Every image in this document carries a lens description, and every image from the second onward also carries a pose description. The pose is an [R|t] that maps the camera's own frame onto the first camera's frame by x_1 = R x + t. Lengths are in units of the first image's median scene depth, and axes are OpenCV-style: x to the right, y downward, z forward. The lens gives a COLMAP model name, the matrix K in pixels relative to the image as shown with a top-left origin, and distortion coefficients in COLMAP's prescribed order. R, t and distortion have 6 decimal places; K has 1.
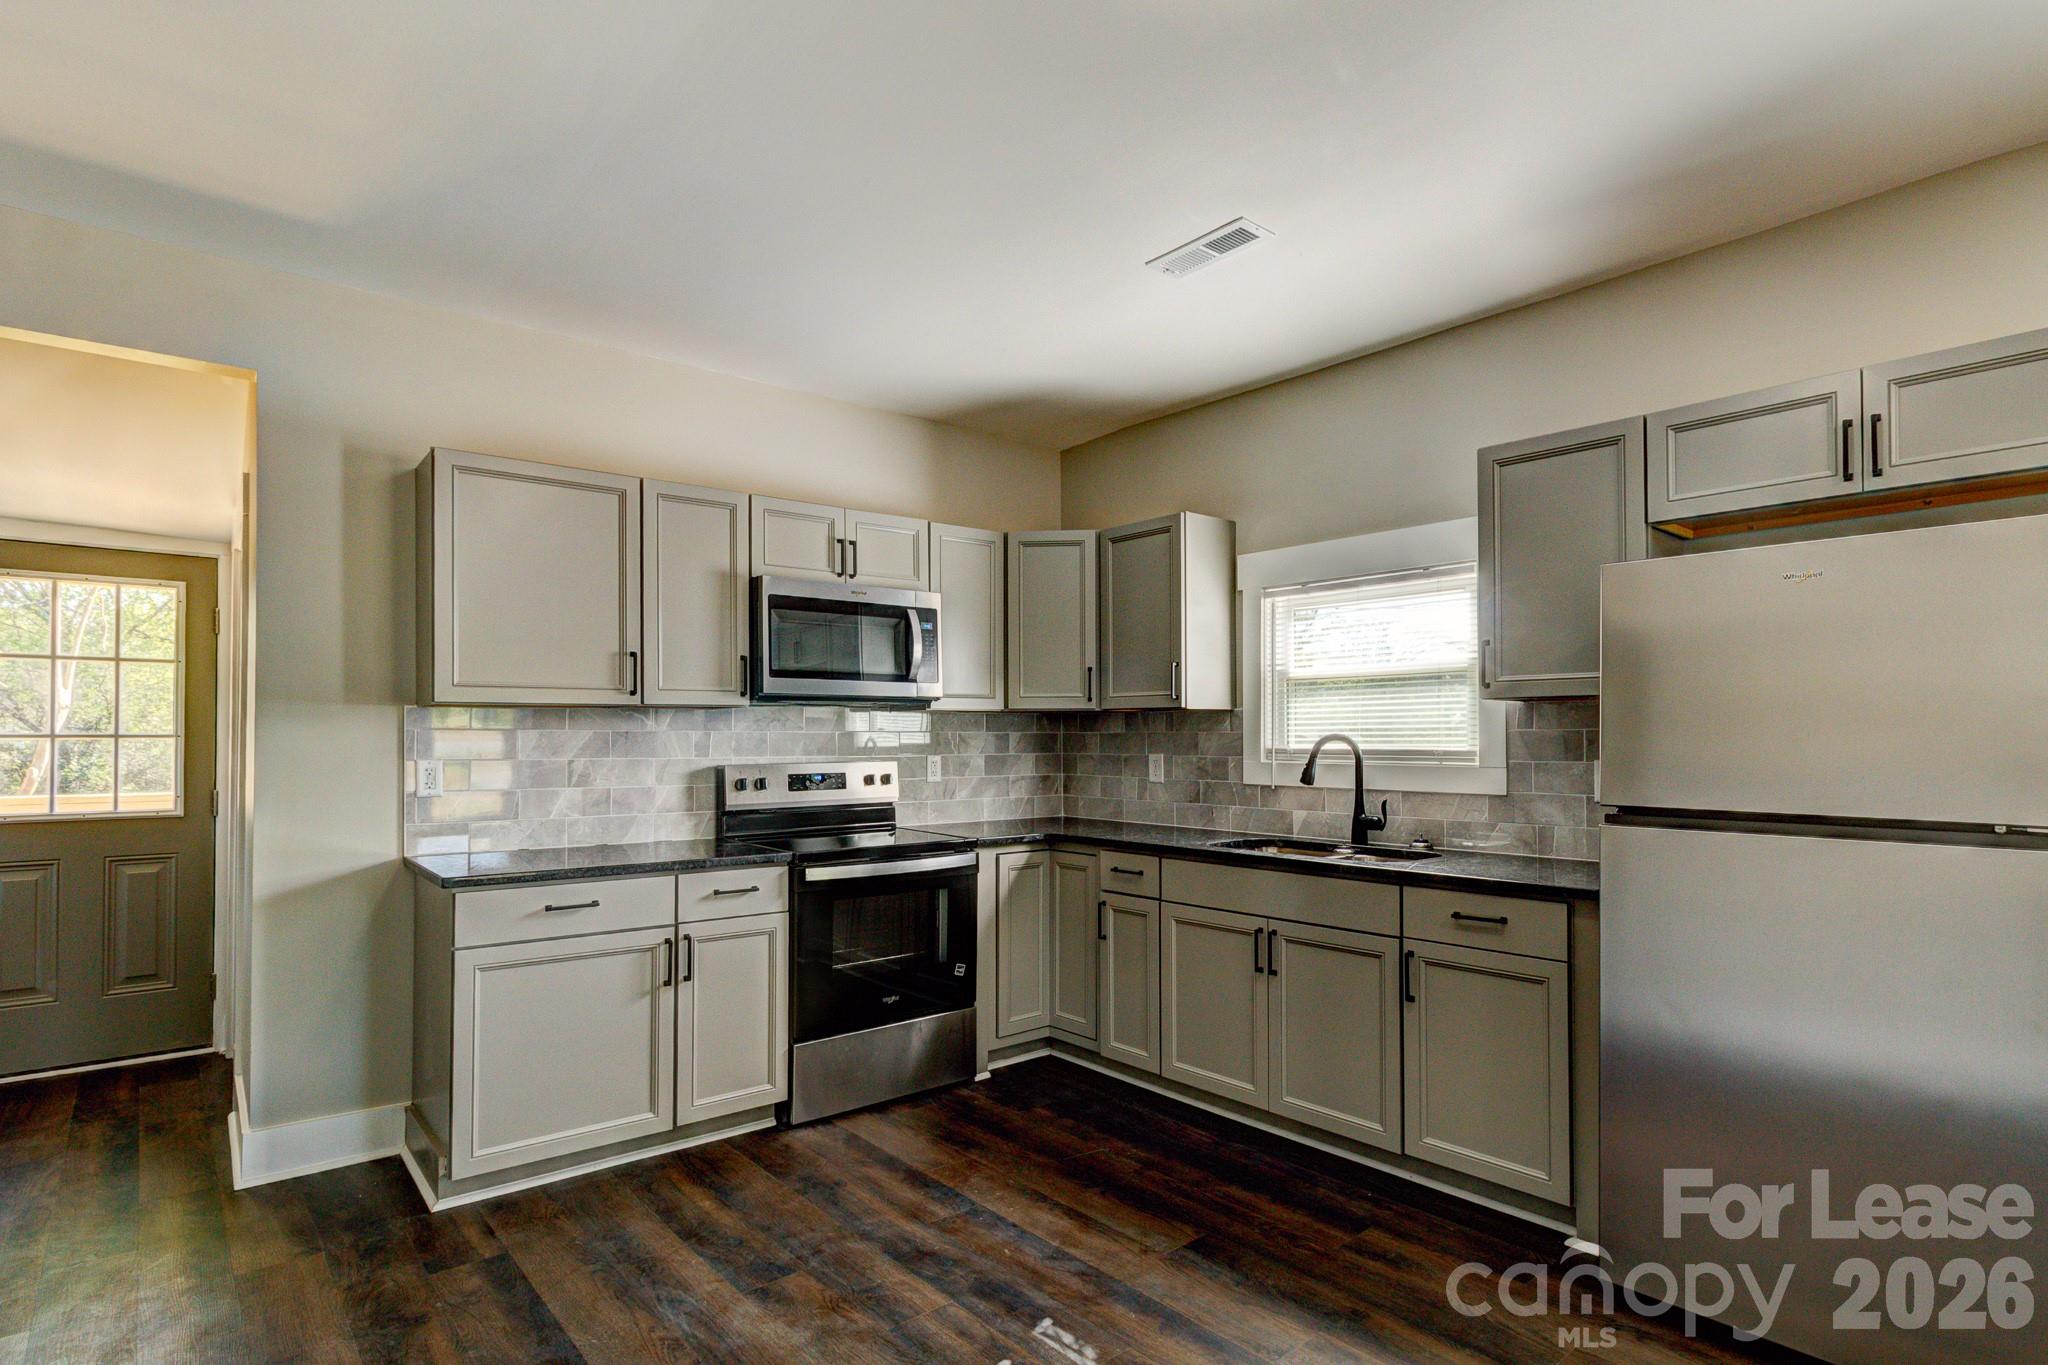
lens RADIAL K [[1061.5, 0, 1030.5], [0, 1061.5, 723.4], [0, 0, 1]] dist [-0.000779, -0.000089]
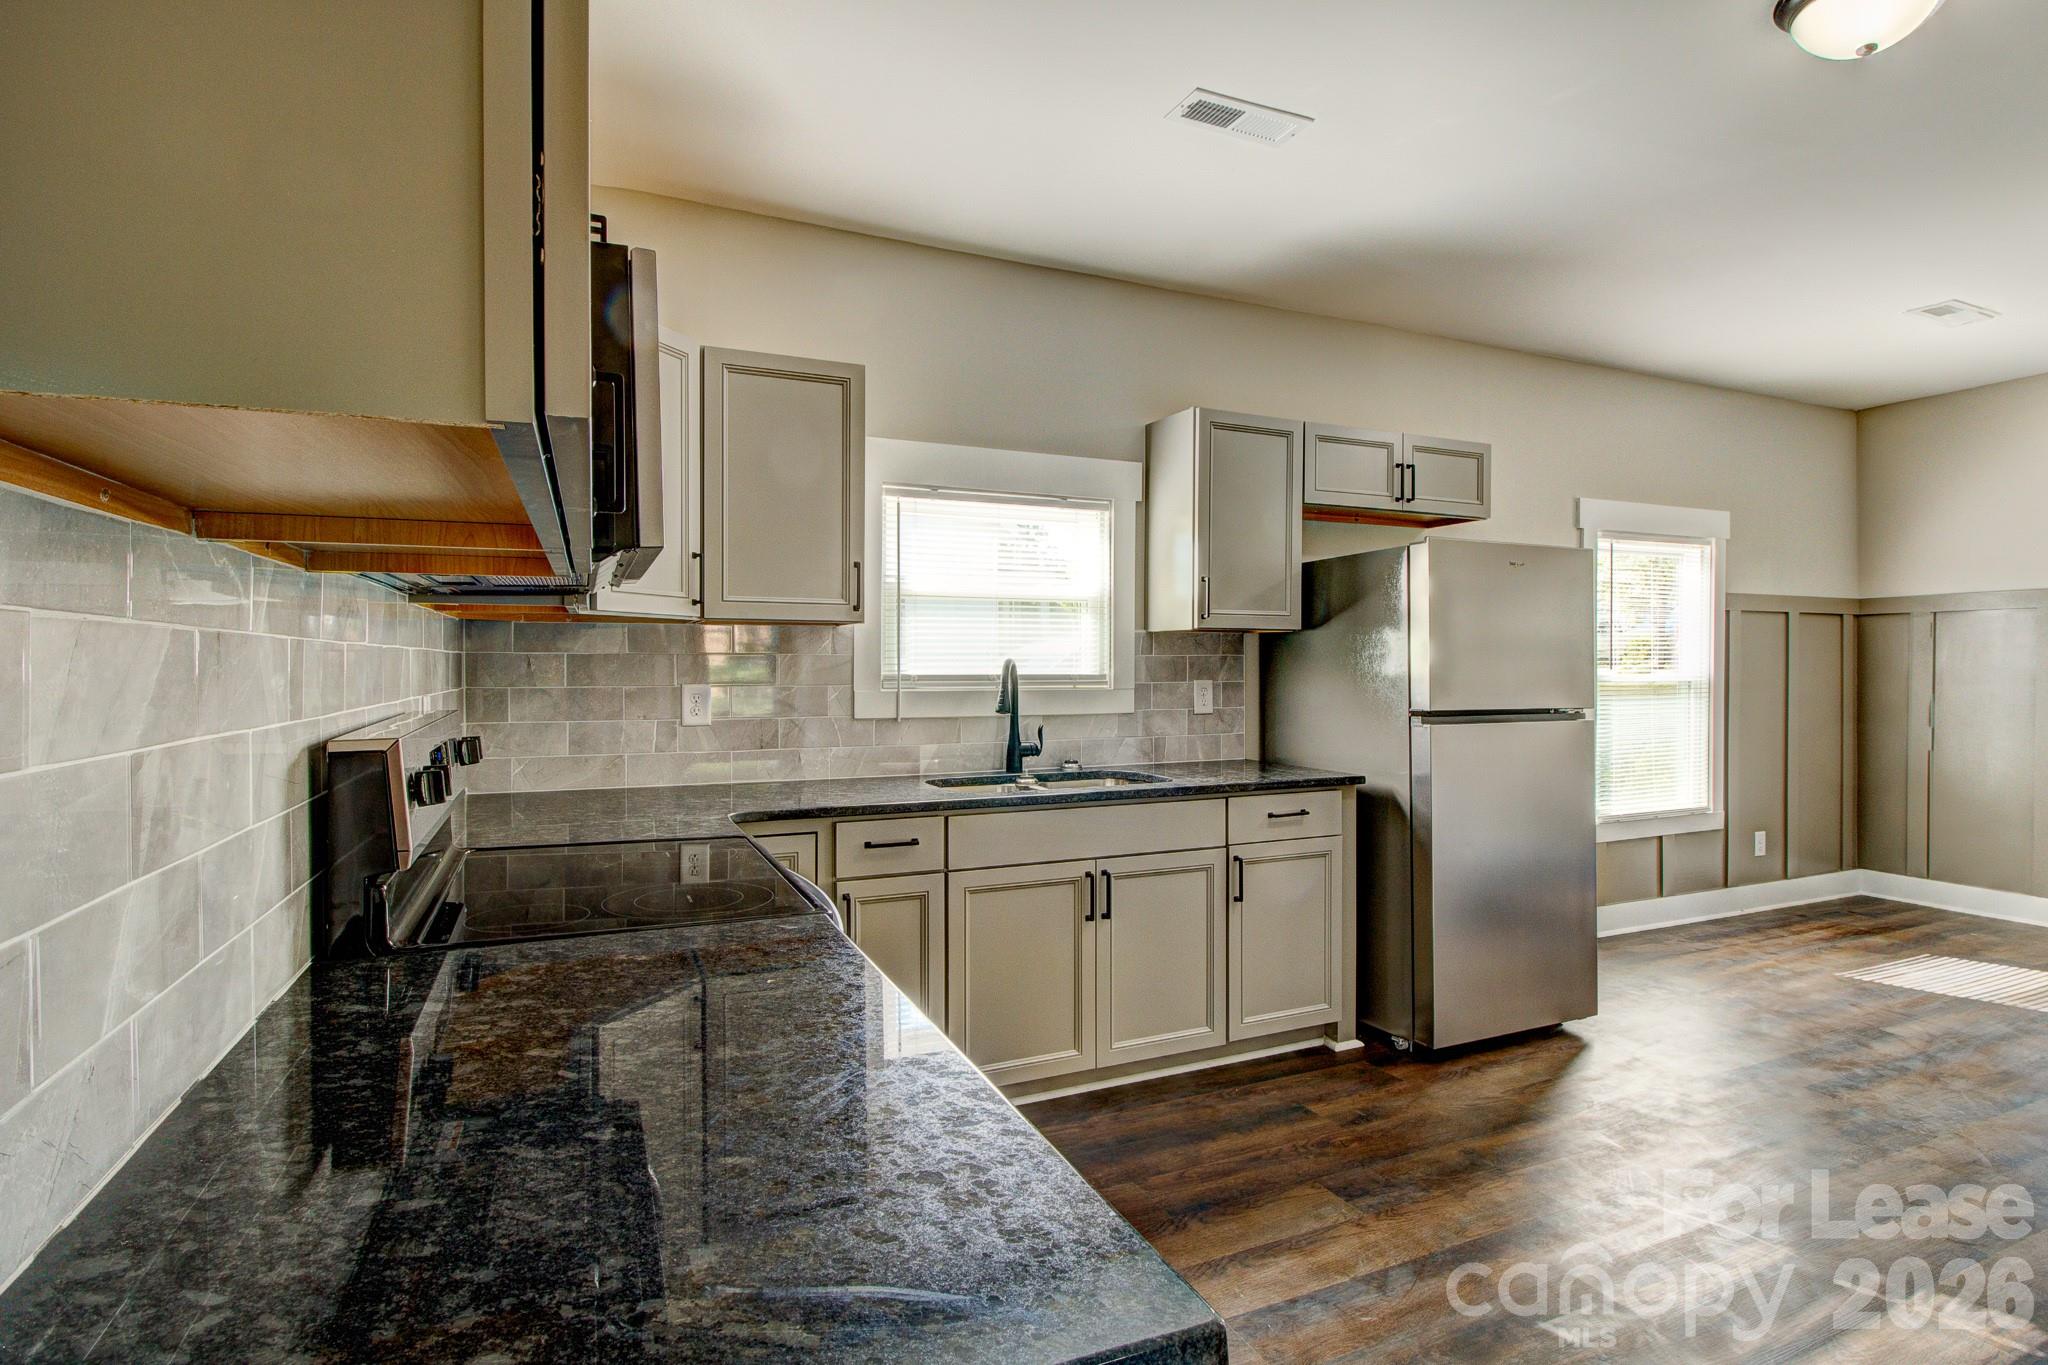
lens RADIAL K [[1017.3, 0, 1028.5], [0, 1017.3, 672.7], [0, 0, 1]] dist [-0.001122, -0.000054]
pose [[0.275978, -0.007351, 0.961136, -0.611430], [-0.012545, 0.999858, 0.011249, 0.013516], [-0.961082, -0.015162, 0.275847, 0.789823]]
